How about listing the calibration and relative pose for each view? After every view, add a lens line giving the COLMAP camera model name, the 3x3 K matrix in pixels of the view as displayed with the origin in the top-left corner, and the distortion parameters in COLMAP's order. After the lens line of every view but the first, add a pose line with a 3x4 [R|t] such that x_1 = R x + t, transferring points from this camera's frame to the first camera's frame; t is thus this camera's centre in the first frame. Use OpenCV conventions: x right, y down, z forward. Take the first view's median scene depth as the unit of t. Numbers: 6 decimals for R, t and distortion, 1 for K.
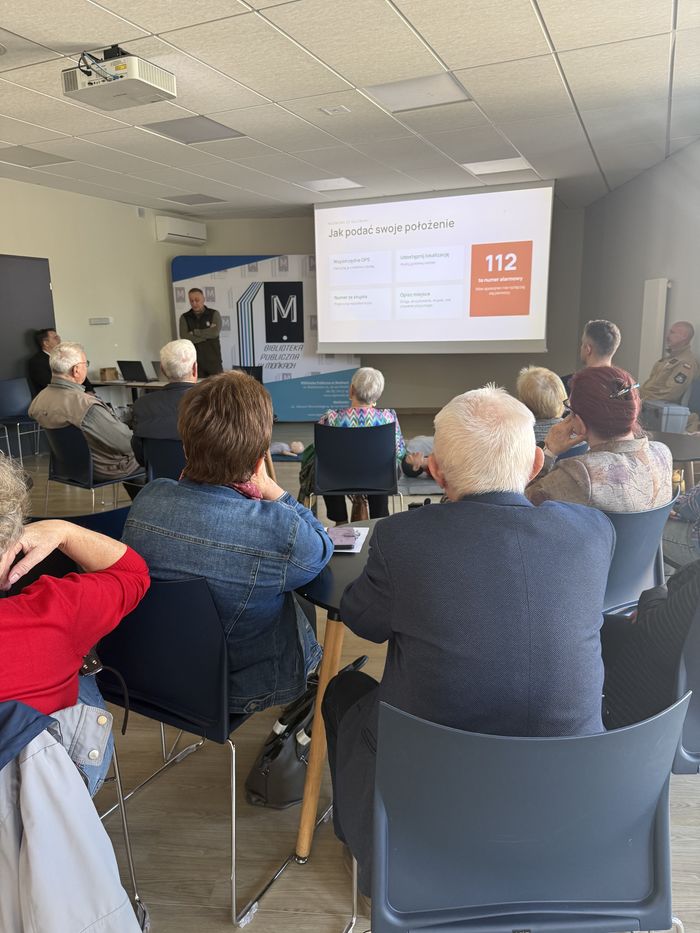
lens RADIAL K [[663.1, 0, 351.6], [0, 663.1, 479.9], [0, 0, 1]] dist [0.085144, -0.089829]
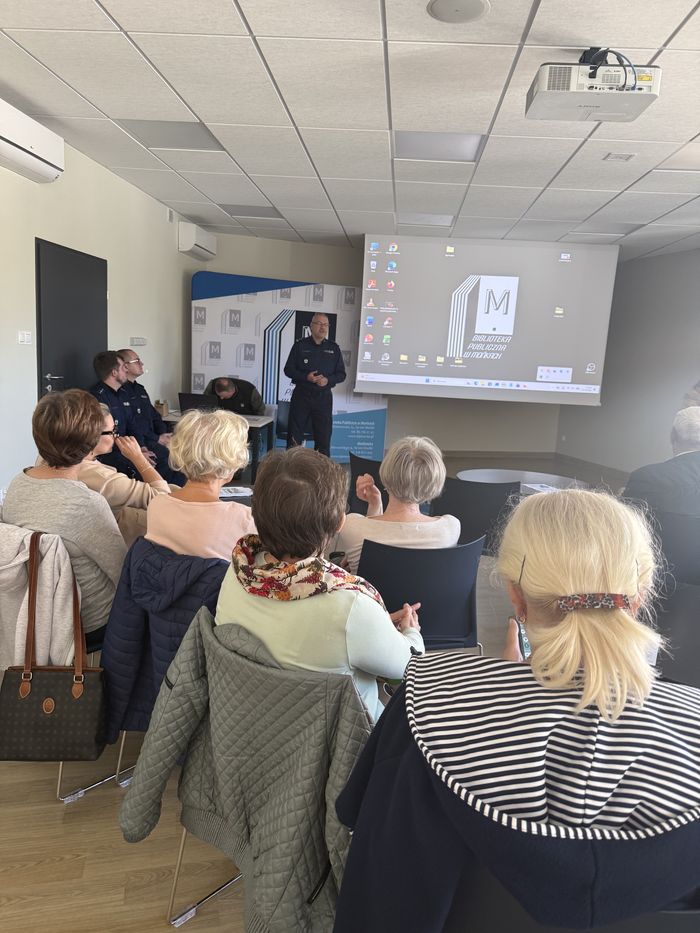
lens RADIAL K [[663.1, 0, 351.6], [0, 663.1, 479.9], [0, 0, 1]] dist [0.085144, -0.089829]
pose [[0.936446, 0.010731, 0.350647, -0.376810], [0.004324, 0.999103, -0.042124, -0.028224], [-0.350784, 0.040963, 0.935560, 0.137508]]
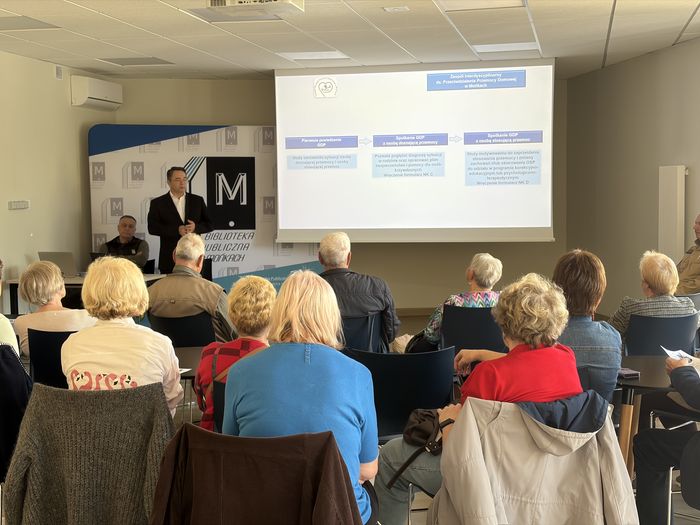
lens RADIAL K [[1051.7, 0, 350.0], [0, 1051.7, 262.5], [0, 0, 1]] dist [0.137724, 0.015728]
pose [[0.978506, -0.006808, 0.206106, -0.226911], [0.041516, 0.985495, -0.164549, 0.047989], [-0.201996, 0.169569, 0.964595, -0.248743]]
